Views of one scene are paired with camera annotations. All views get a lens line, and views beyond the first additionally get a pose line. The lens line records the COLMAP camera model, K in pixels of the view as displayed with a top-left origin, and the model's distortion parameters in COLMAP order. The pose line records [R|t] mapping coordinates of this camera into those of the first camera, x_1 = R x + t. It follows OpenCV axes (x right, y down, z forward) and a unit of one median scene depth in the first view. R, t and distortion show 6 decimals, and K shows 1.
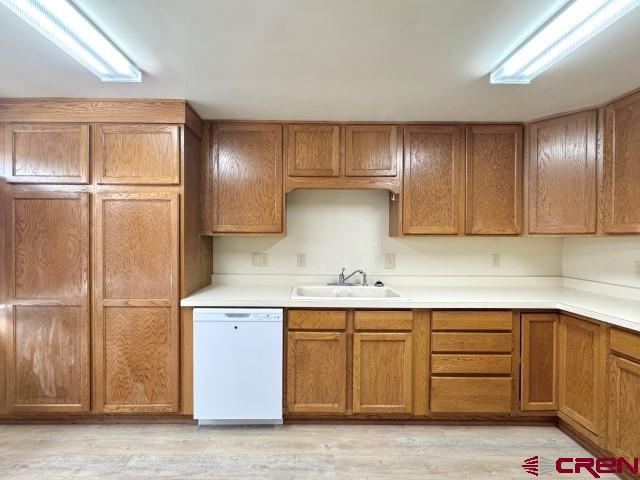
lens RADIAL K [[267.1, 0, 326.3], [0, 267.1, 238.3], [0, 0, 1]] dist [0.002687, 0.000182]
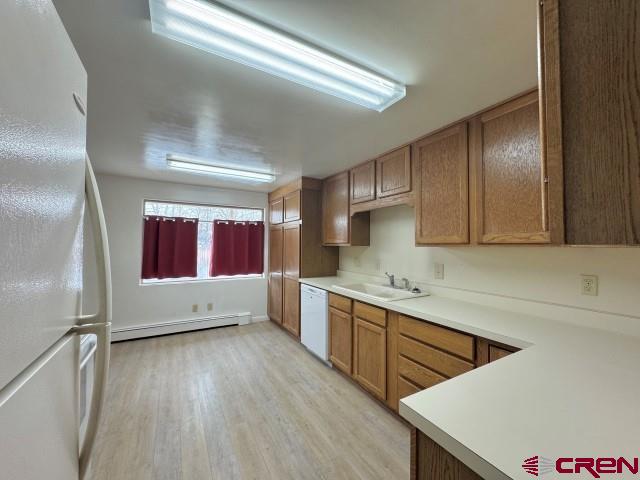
lens RADIAL K [[254.1, 0, 320.7], [0, 254.1, 238.7], [0, 0, 1]] dist [-0.000988, -0.000085]
pose [[0.494163, -0.023932, -0.869040, 1.109695], [-0.017088, 0.999161, -0.037232, 0.008508], [0.869202, 0.033249, 0.493339, 0.200788]]
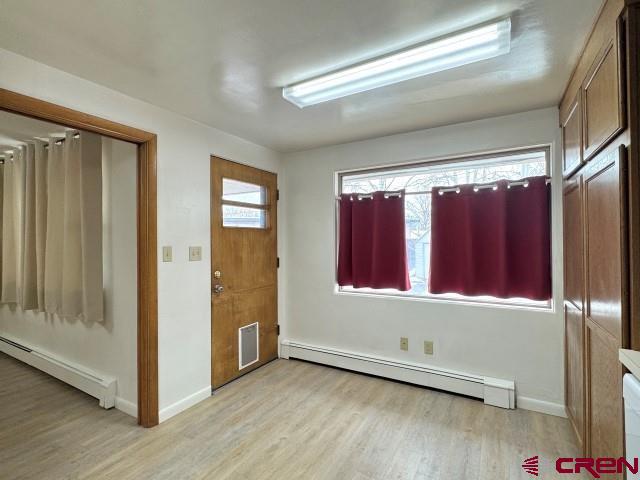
lens RADIAL K [[315.0, 0, 319.7], [0, 315.0, 238.0], [0, 0, 1]] dist [-0.001783, -0.000034]
pose [[-0.508726, -0.003320, -0.860922, 0.293225], [-0.004004, 0.999991, -0.001490, 0.014975], [0.860919, 0.002689, -0.508734, 0.764944]]
